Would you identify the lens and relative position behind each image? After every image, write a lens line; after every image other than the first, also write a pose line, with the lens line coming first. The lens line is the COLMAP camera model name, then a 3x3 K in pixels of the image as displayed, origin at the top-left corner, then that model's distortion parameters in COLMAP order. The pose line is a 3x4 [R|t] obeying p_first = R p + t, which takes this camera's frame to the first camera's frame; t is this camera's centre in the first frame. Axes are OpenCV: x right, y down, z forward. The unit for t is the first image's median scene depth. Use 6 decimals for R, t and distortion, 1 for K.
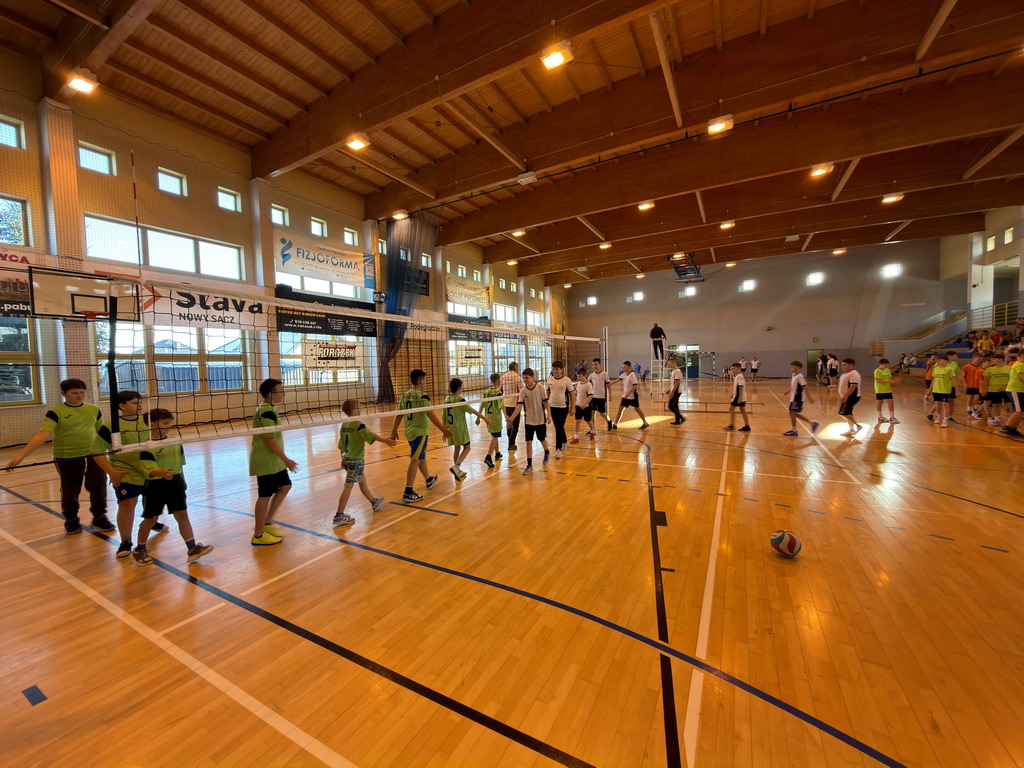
lens RADIAL K [[406.2, 0, 512.2], [0, 406.2, 384.7], [0, 0, 1]] dist [0.000031, 0.000123]
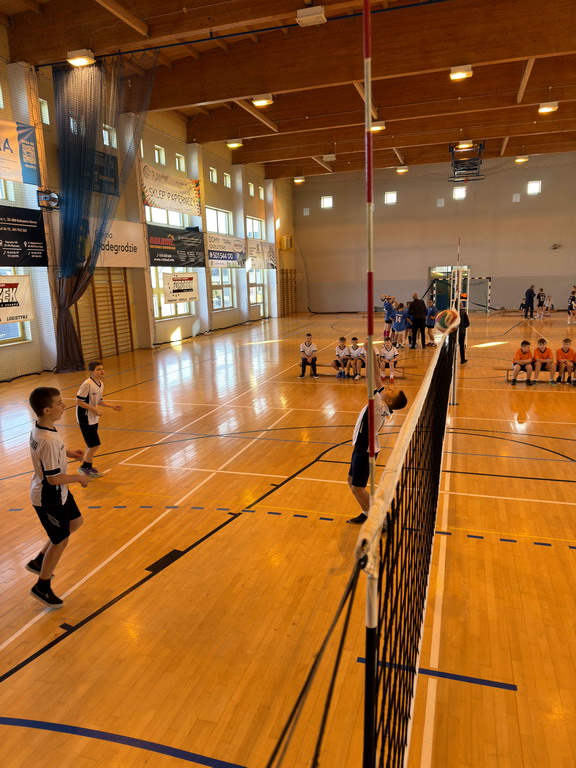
lens RADIAL K [[539.5, 0, 294.9], [0, 539.5, 382.8], [0, 0, 1]] dist [0.079601, -0.104049]
pose [[0.978414, -0.038158, 0.203101, -0.117149], [0.009824, 0.990282, 0.138725, -0.043991], [-0.206420, -0.133735, 0.969281, 0.074225]]
